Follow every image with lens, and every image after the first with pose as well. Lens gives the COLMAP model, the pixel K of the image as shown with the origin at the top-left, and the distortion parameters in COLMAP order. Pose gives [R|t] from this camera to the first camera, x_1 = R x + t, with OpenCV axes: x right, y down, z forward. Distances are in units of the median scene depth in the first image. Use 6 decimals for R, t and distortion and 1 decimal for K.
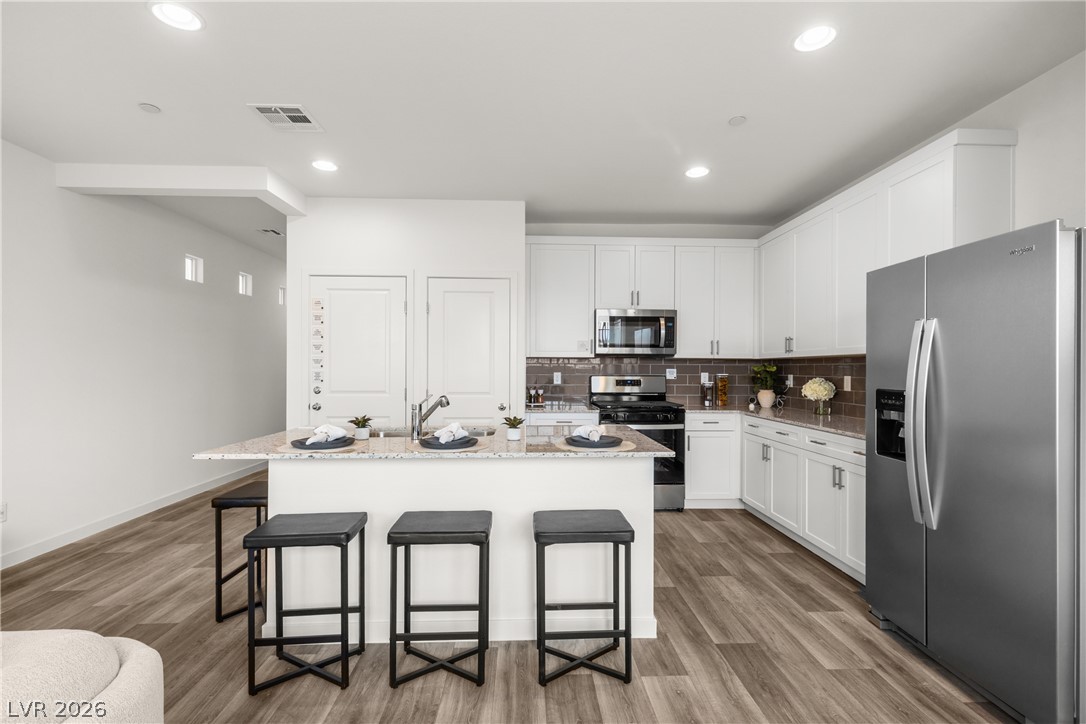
lens RADIAL K [[494.4, 0, 539.8], [0, 494.4, 367.3], [0, 0, 1]] dist [0.001605, -0.000440]
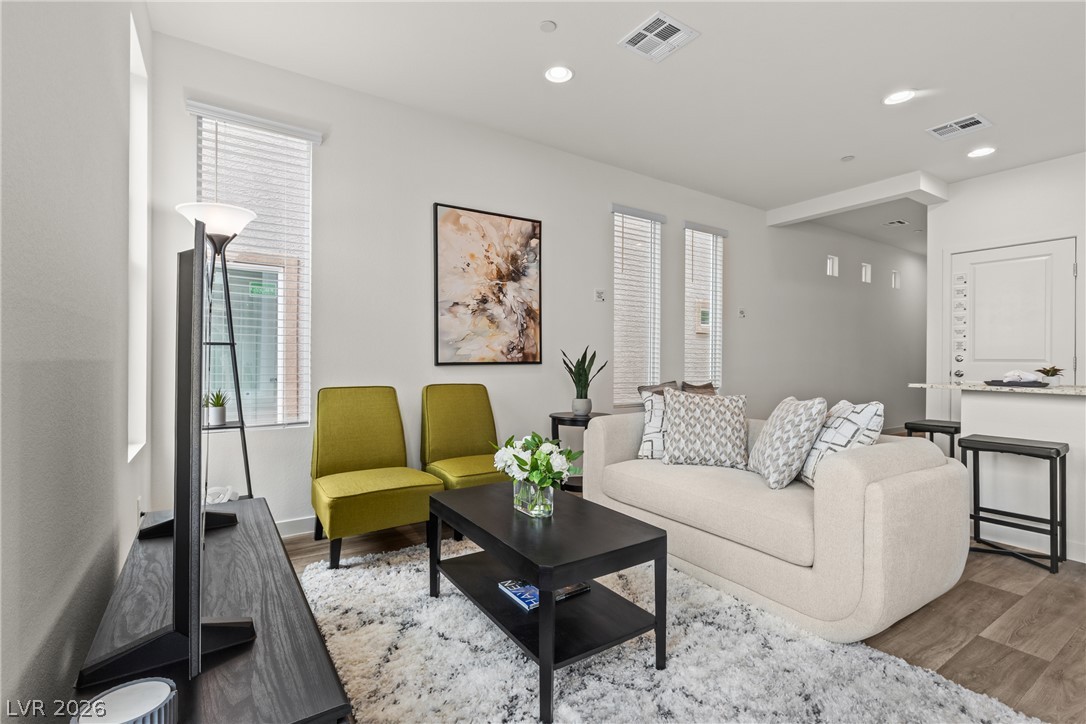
lens RADIAL K [[494.4, 0, 543.9], [0, 494.4, 356.9], [0, 0, 1]] dist [0.001605, -0.000440]
pose [[0.523279, -0.001724, -0.852160, -0.000834], [-0.003712, 0.999984, -0.004303, 0.050571], [0.852153, 0.005415, 0.523264, -0.343400]]
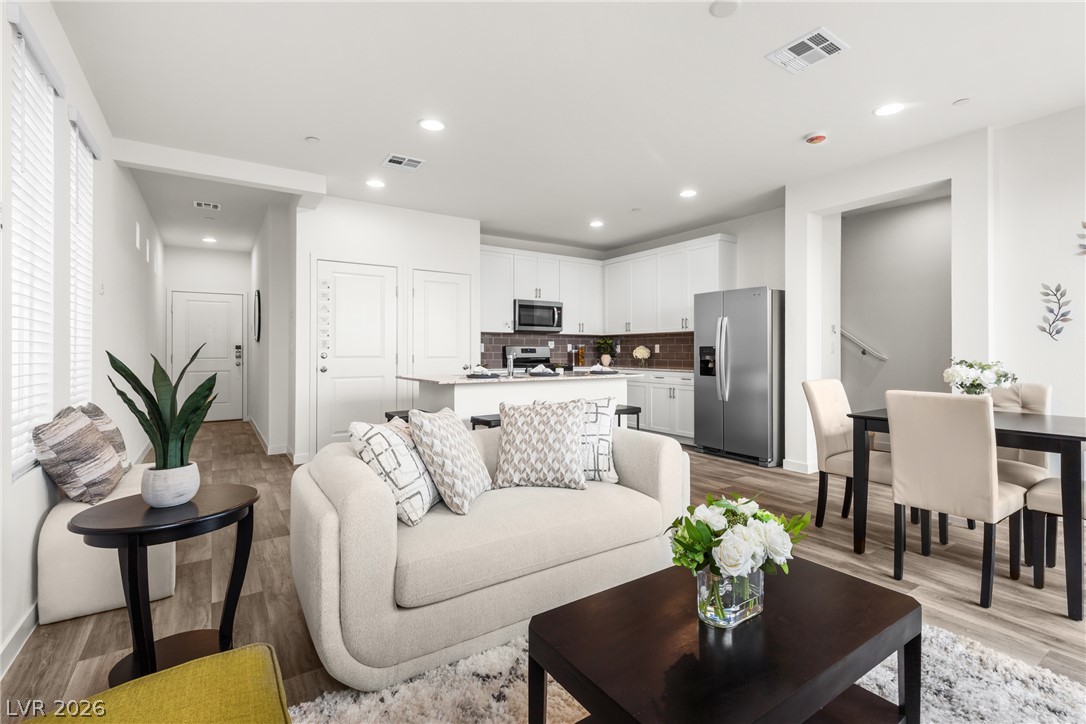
lens RADIAL K [[494.4, 0, 548.6], [0, 494.4, 356.4], [0, 0, 1]] dist [0.001605, -0.000440]
pose [[0.849511, -0.008256, 0.527507, -0.612954], [0.000414, 0.999888, 0.014983, 0.030233], [-0.527571, -0.012510, 0.849419, -0.305208]]
